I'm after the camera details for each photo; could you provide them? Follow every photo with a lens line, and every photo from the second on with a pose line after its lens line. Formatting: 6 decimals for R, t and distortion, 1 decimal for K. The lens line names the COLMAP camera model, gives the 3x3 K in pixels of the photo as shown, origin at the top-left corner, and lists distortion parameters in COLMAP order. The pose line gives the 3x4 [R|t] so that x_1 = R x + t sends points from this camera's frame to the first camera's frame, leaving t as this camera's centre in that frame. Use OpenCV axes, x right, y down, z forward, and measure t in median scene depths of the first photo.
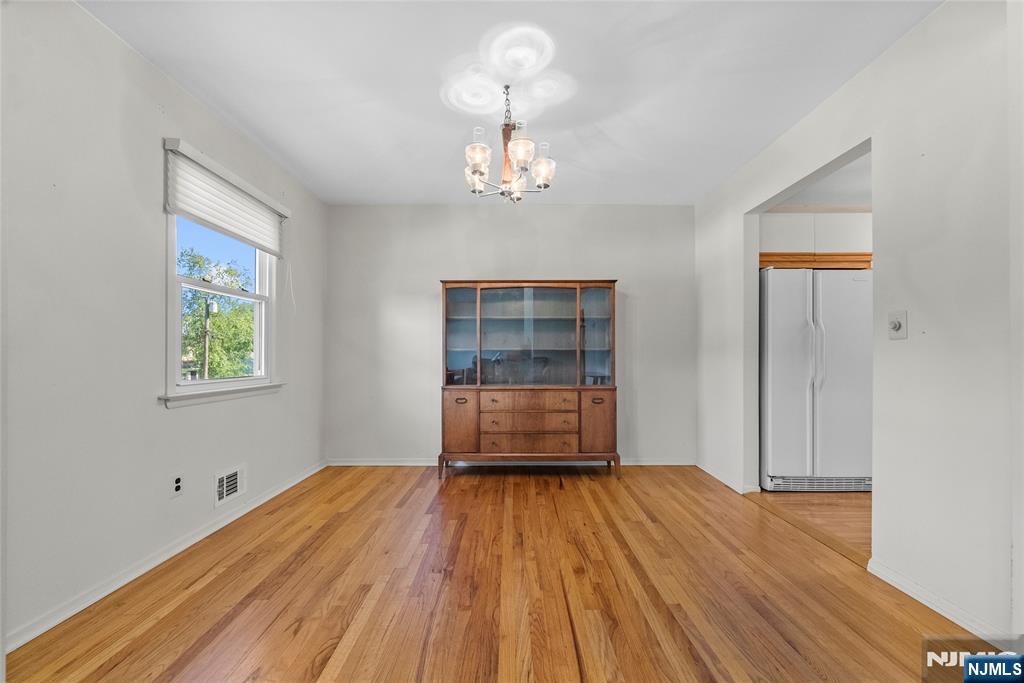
lens RADIAL K [[417.6, 0, 511.9], [0, 417.6, 355.9], [0, 0, 1]] dist [0.000862, -0.002751]
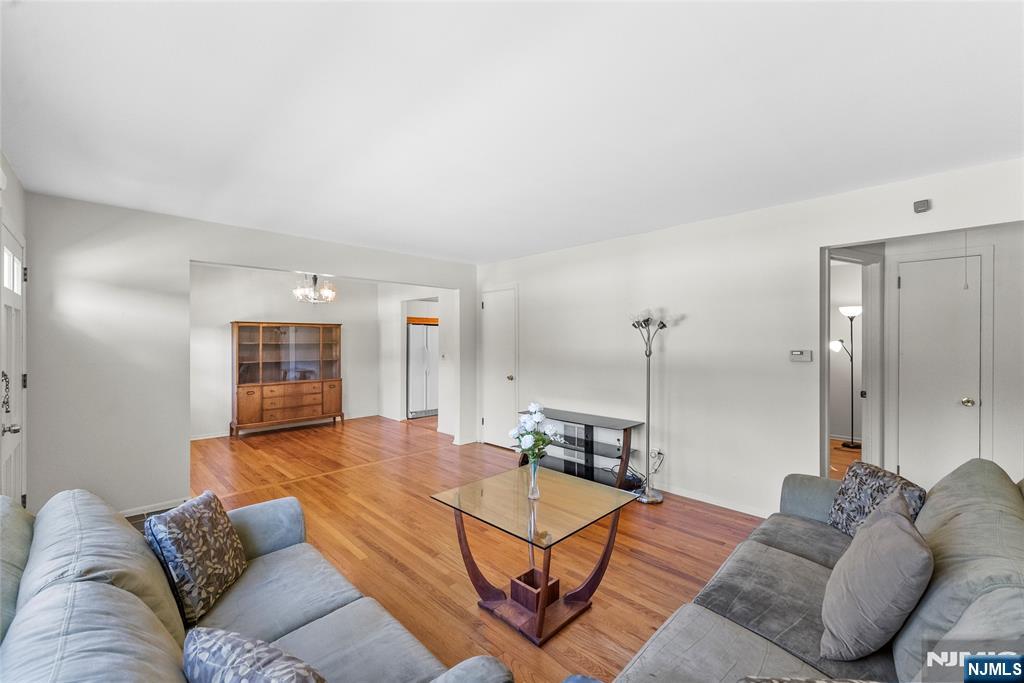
lens RADIAL K [[417.6, 0, 519.5], [0, 417.6, 340.4], [0, 0, 1]] dist [0.000862, -0.002751]
pose [[0.701927, -0.001032, 0.712248, -0.564079], [-0.003200, 0.999984, 0.004603, -0.118037], [-0.712241, -0.005510, 0.701913, -0.976493]]
